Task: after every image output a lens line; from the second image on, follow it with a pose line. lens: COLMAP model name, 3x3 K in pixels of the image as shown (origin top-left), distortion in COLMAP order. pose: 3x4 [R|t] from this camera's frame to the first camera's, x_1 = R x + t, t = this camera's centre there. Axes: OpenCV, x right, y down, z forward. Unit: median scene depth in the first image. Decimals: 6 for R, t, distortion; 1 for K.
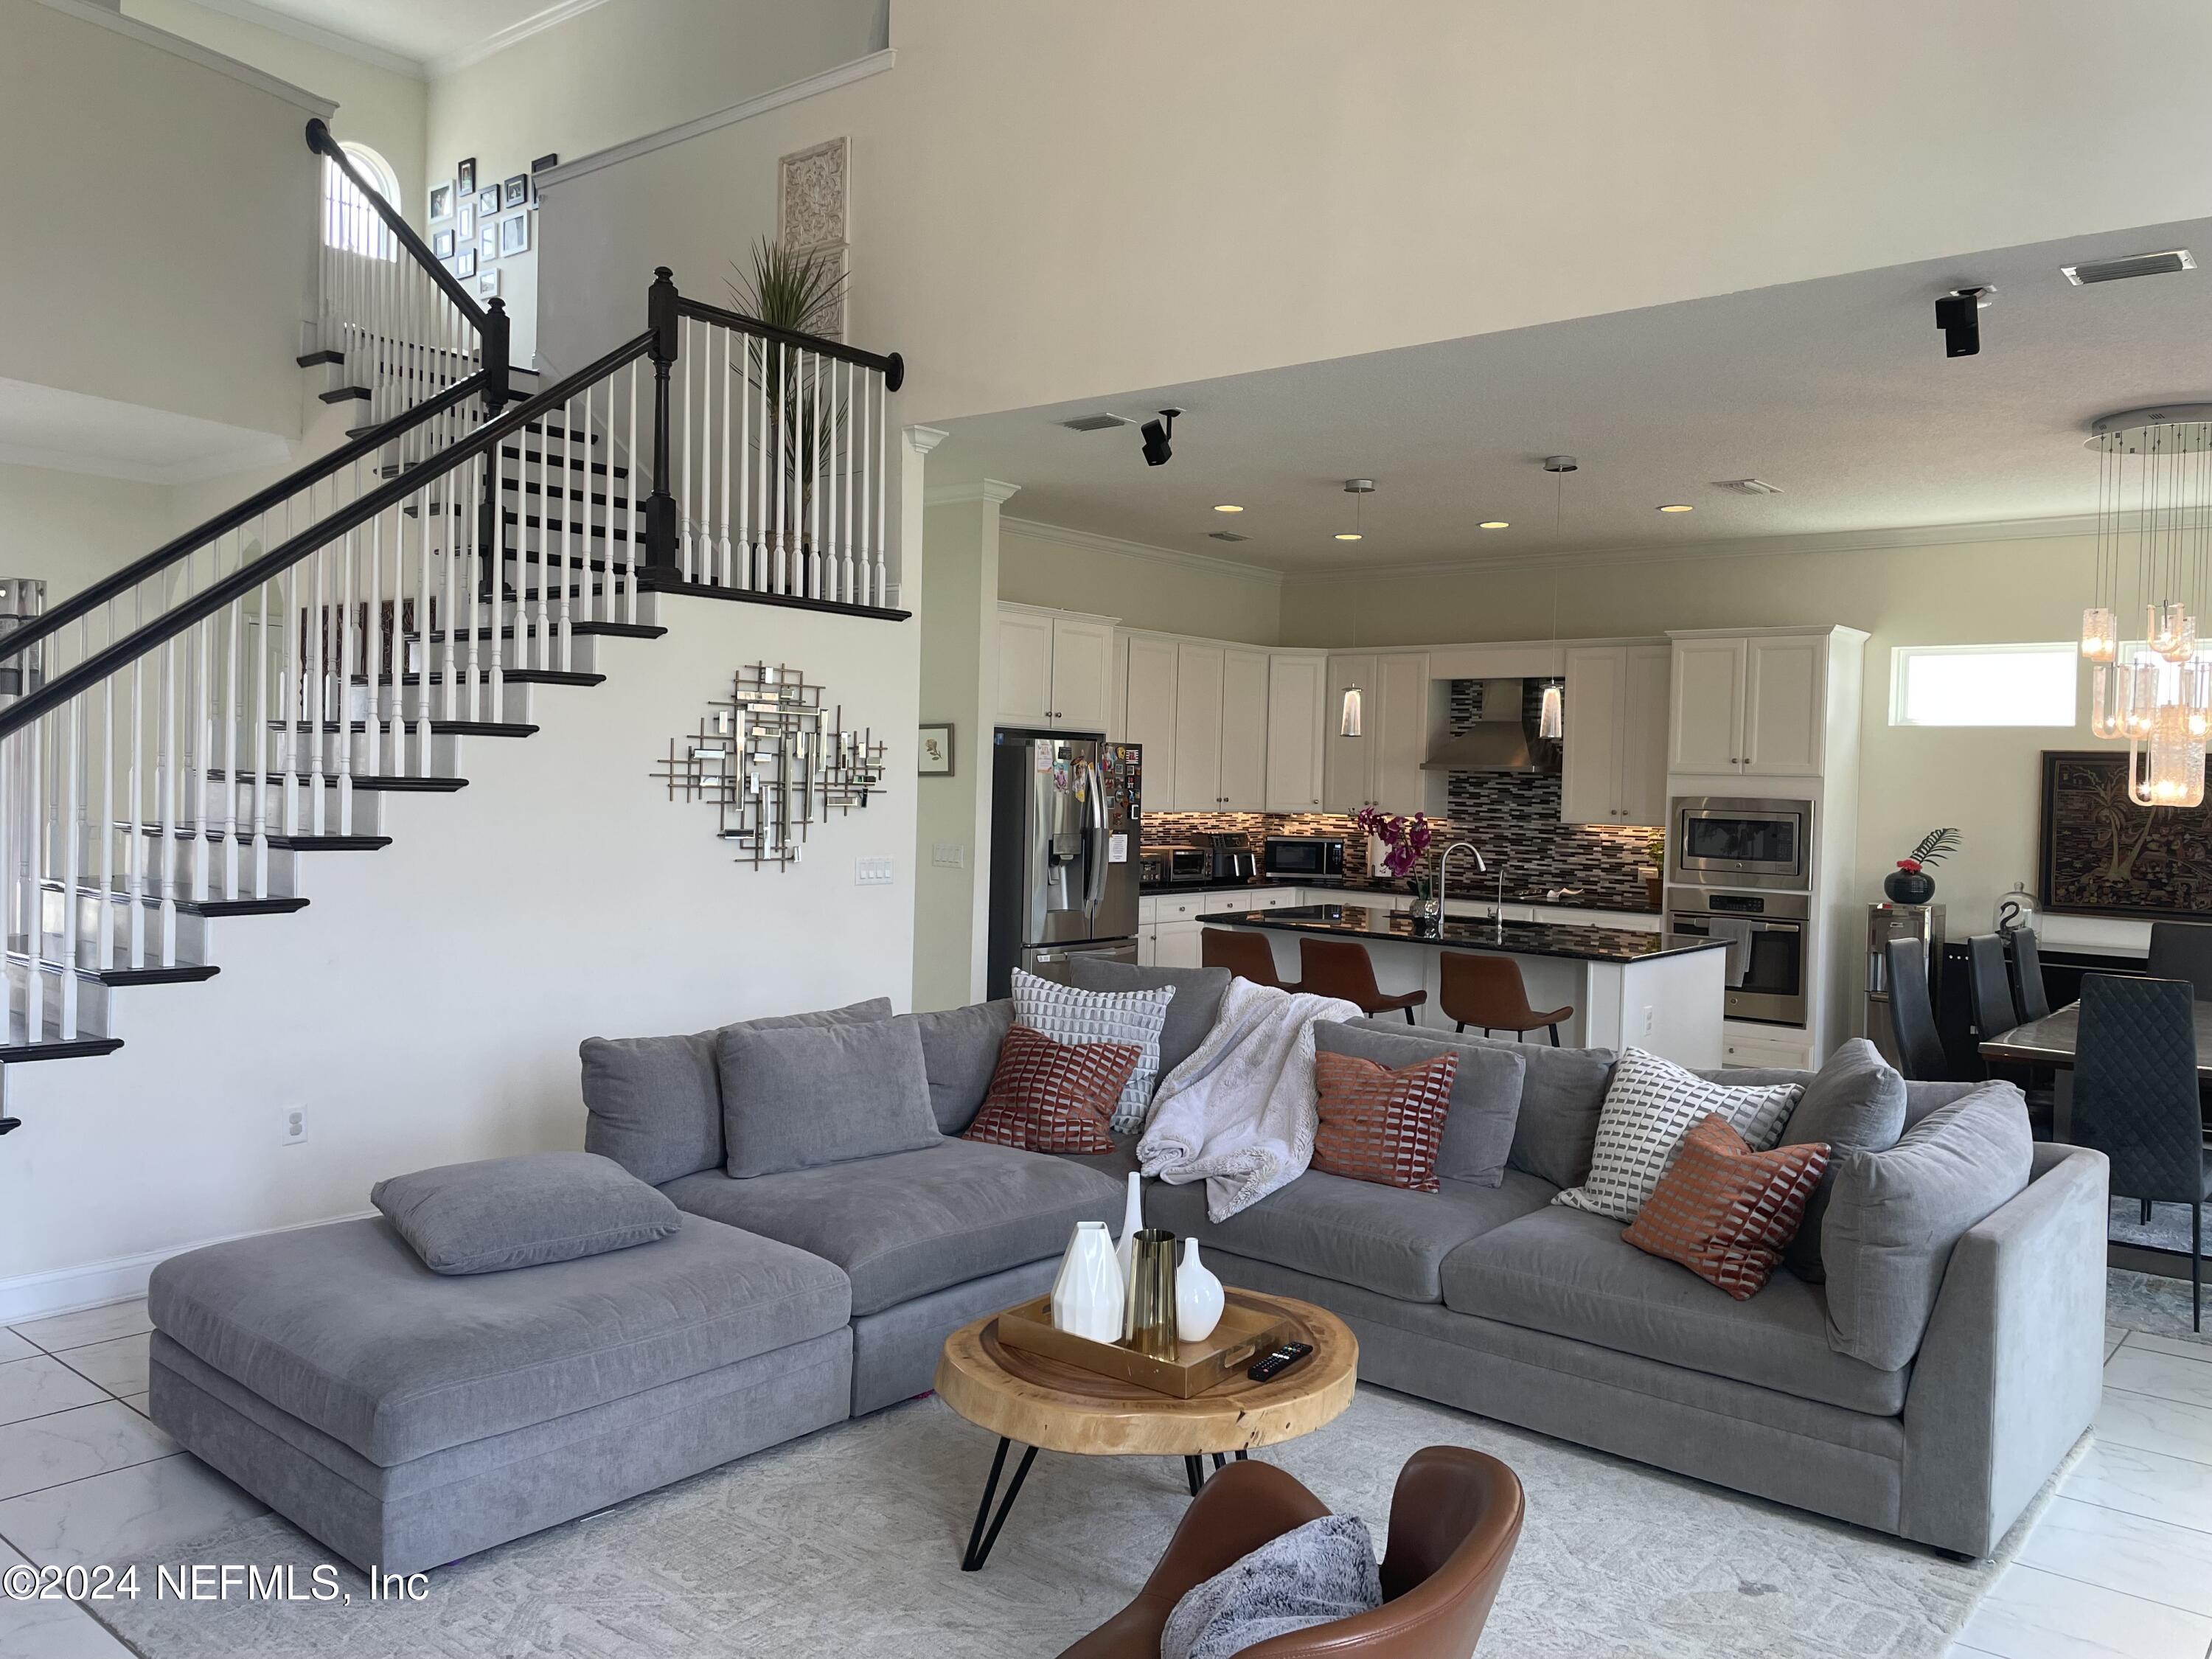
lens RADIAL K [[1681.9, 0, 1091.9], [0, 1681.9, 828.8], [0, 0, 1]] dist [0.056580, -0.050829]
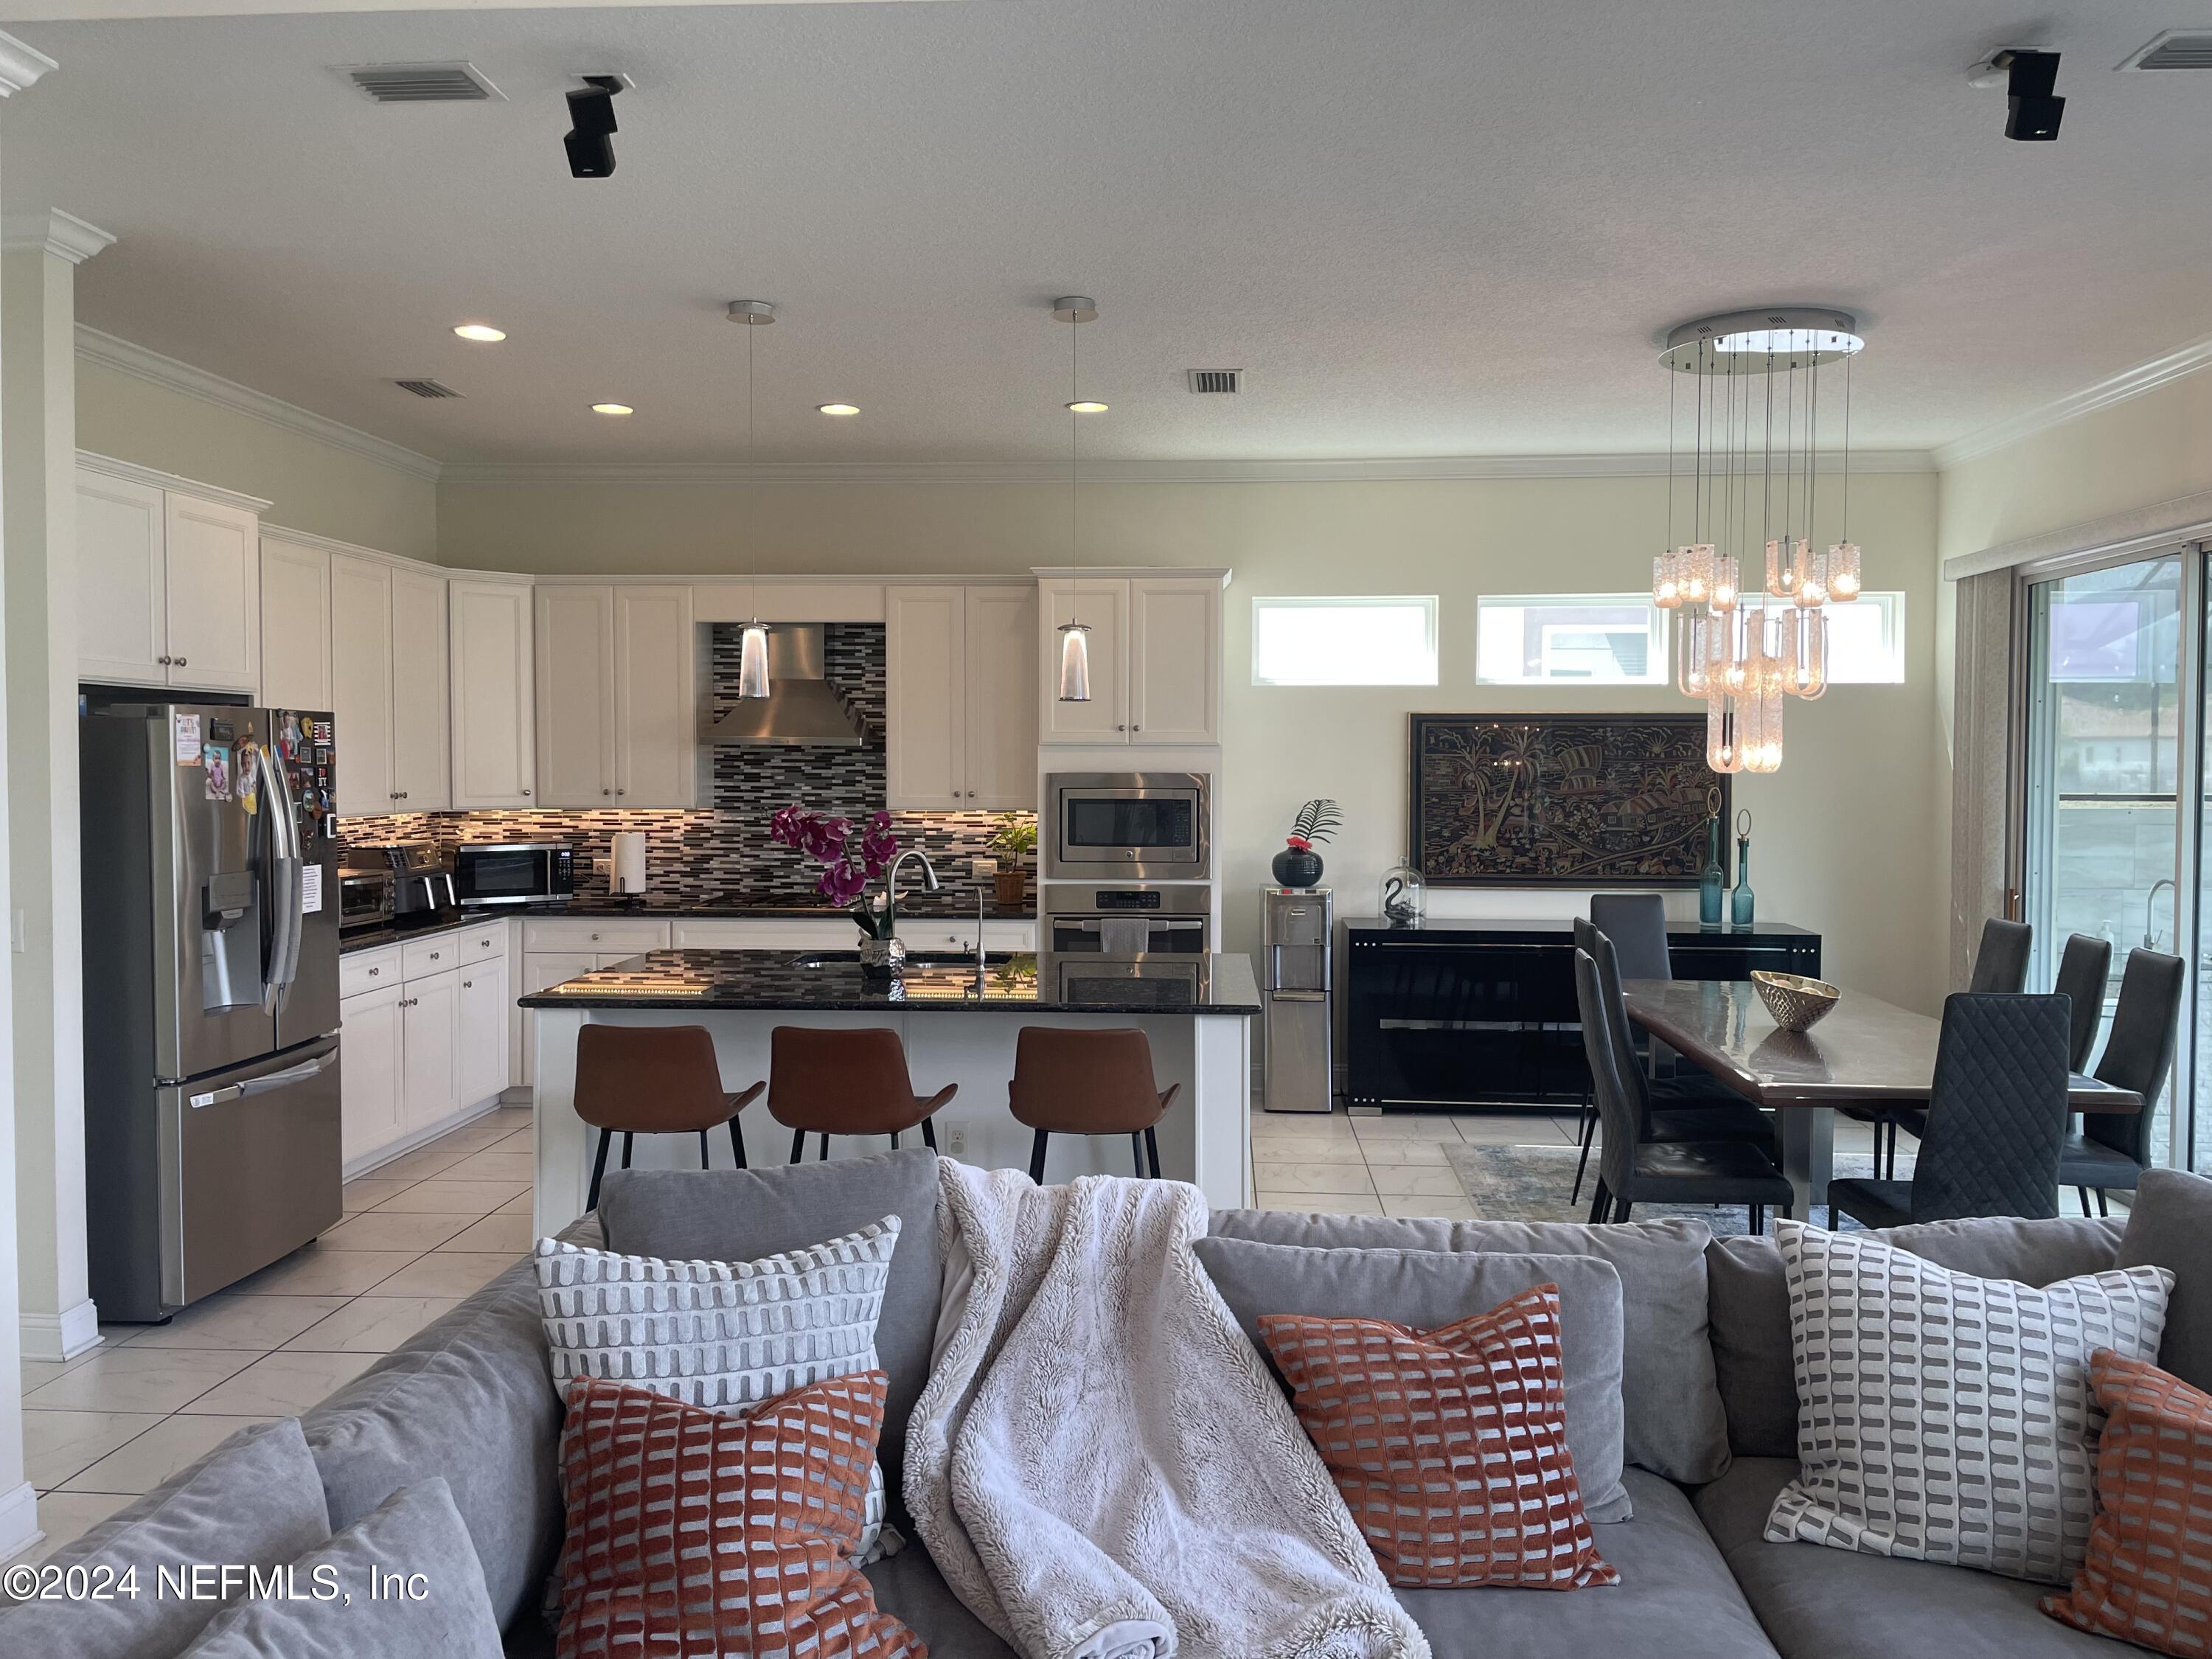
lens RADIAL K [[1681.9, 0, 1126.2], [0, 1681.9, 812.0], [0, 0, 1]] dist [0.056580, -0.050829]
pose [[0.799360, -0.044734, 0.599184, -0.112227], [0.037882, 0.998993, 0.024046, -0.019028], [-0.599656, 0.003477, 0.800250, 0.350952]]
